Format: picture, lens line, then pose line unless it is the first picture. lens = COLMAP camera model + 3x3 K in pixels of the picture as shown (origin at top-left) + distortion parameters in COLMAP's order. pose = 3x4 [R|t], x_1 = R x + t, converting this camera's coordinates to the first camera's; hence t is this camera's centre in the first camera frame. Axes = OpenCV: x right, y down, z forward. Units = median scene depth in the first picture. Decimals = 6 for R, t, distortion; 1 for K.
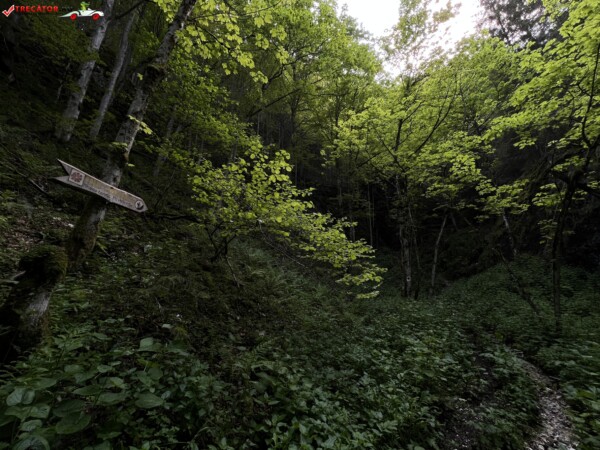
lens RADIAL K [[240.9, 0, 300.0], [0, 240.9, 225.0], [0, 0, 1]] dist [0.000292, 0.000004]
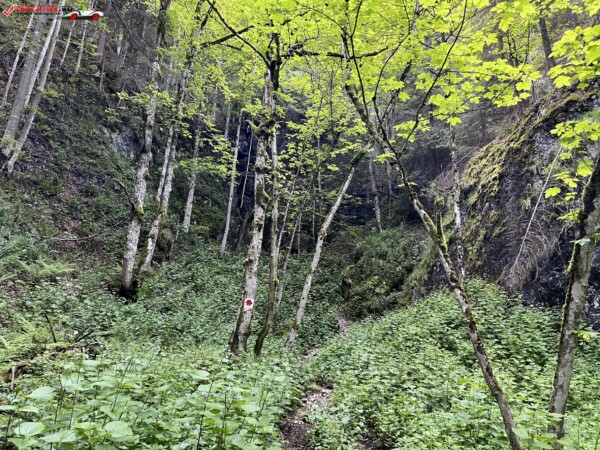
lens RADIAL K [[448.0, 0, 300.0], [0, 448.0, 225.0], [0, 0, 1]] dist [0.066684, -0.077564]
pose [[0.917583, 0.151701, 0.367461, 0.192763], [-0.161858, 0.986809, -0.003216, 0.066839], [-0.363102, -0.056526, 0.930033, 0.222215]]
